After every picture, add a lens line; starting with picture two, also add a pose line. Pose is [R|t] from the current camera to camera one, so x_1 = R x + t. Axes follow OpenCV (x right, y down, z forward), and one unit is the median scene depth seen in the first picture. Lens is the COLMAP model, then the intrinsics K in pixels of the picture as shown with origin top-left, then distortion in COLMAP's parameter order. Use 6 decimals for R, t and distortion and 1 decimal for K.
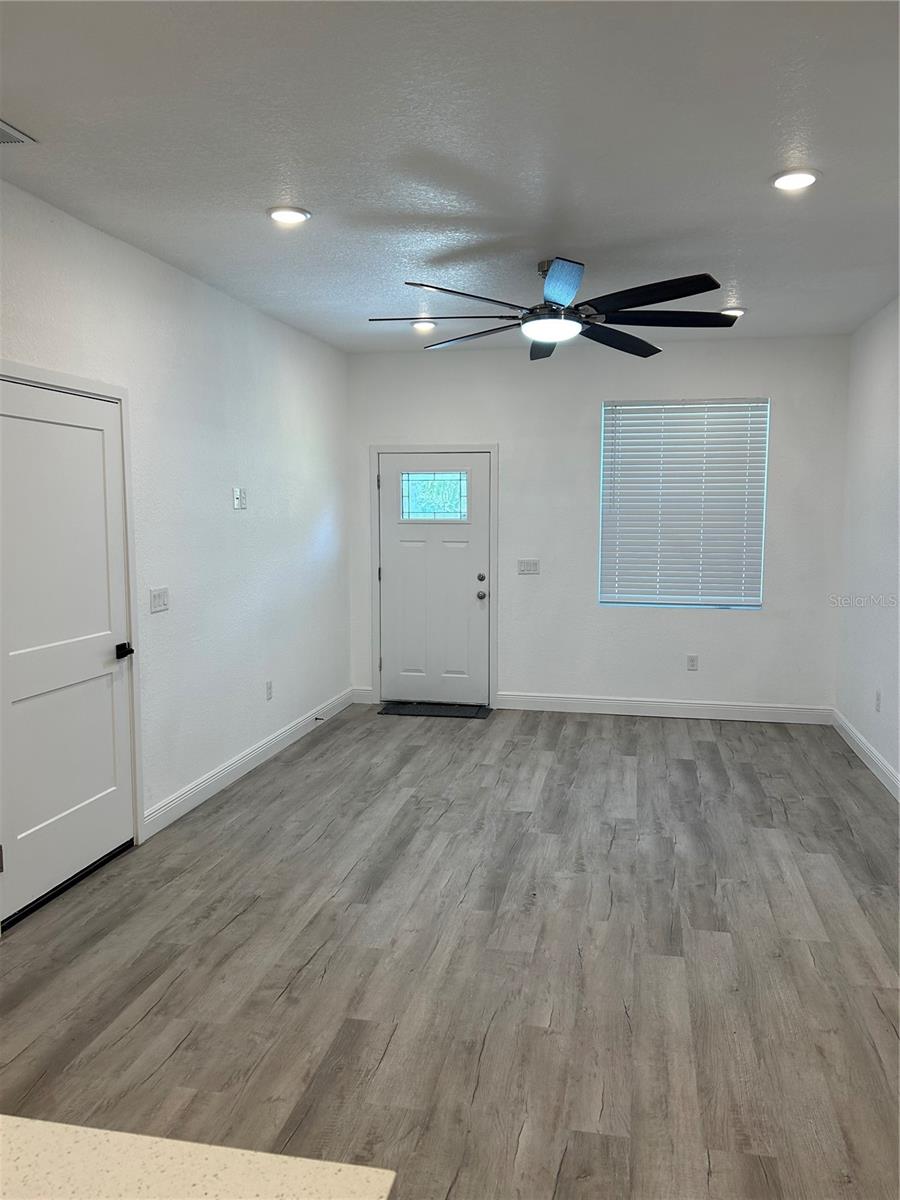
lens RADIAL K [[907.5, 0, 460.4], [0, 907.5, 599.3], [0, 0, 1]] dist [0.043033, -0.050368]
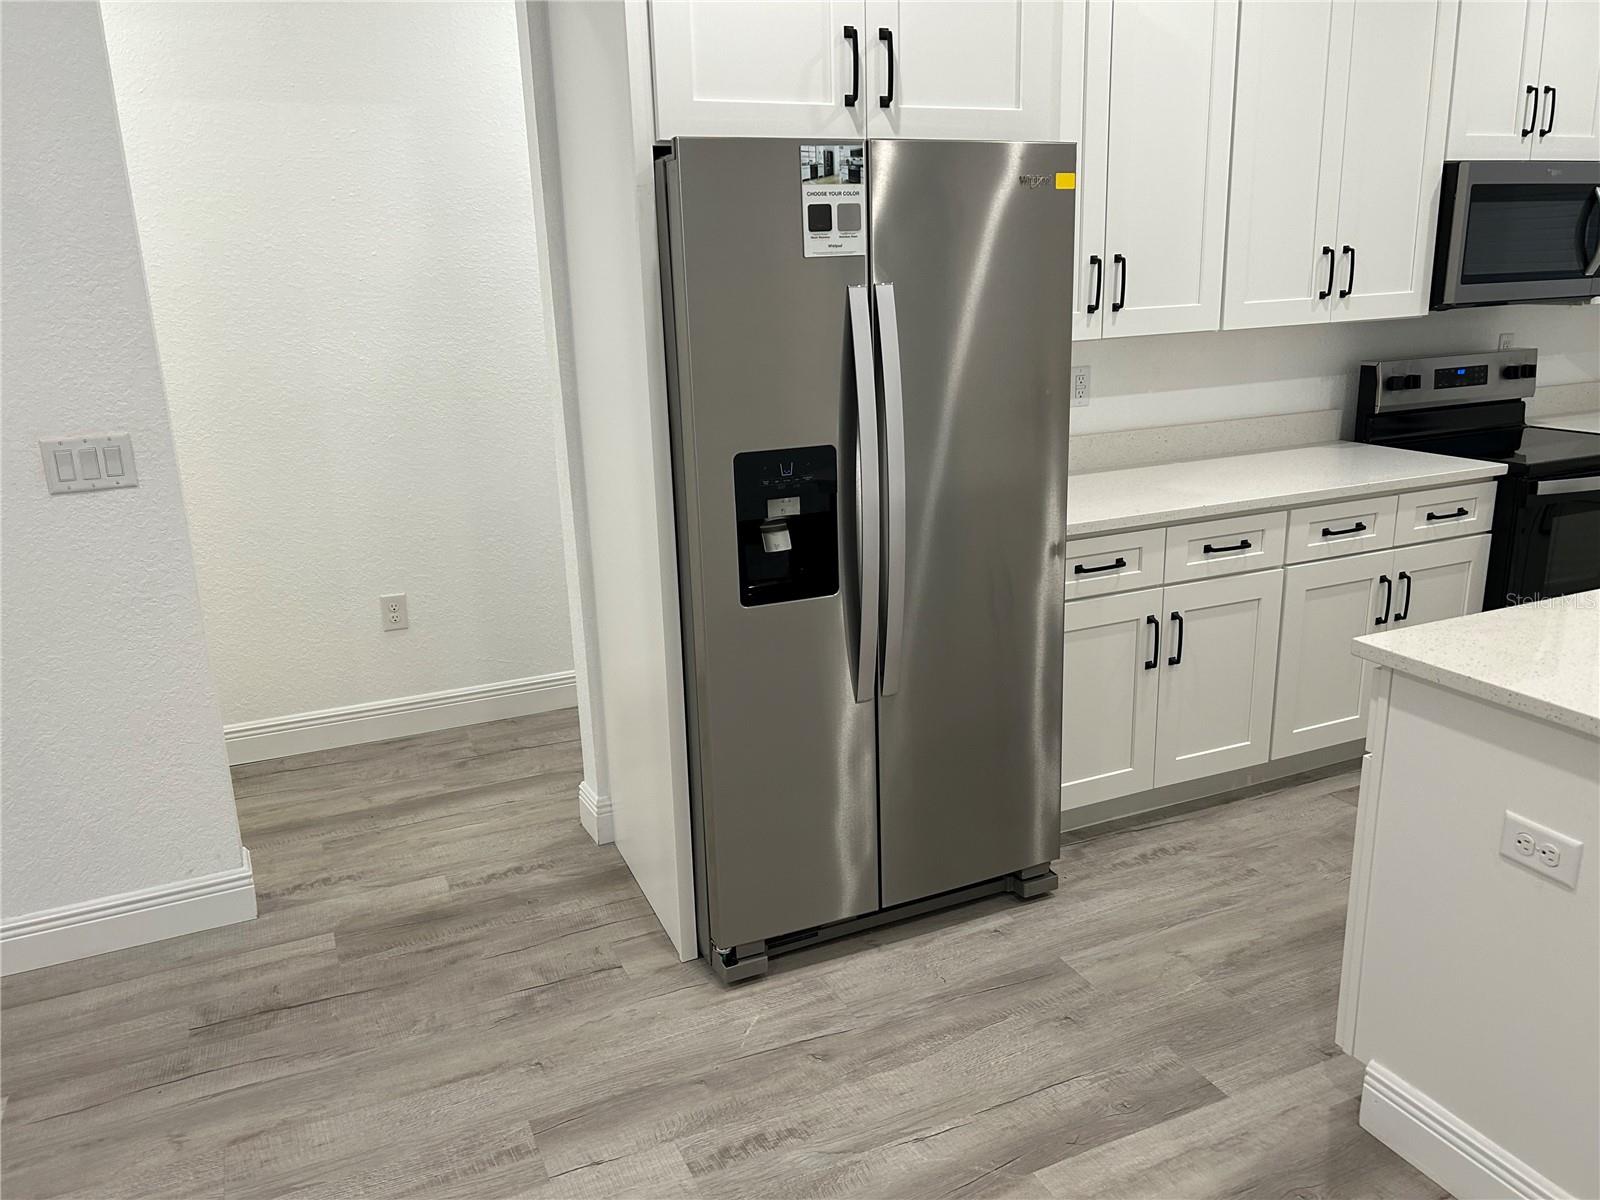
lens RADIAL K [[1210.0, 0, 799.2], [0, 1210.0, 588.1], [0, 0, 1]] dist [0.043033, -0.050368]
pose [[-0.588103, -0.187444, 0.786765, -0.335534], [0.111374, 0.944737, 0.308332, -0.062538], [-0.801081, 0.268956, -0.534726, 0.838587]]
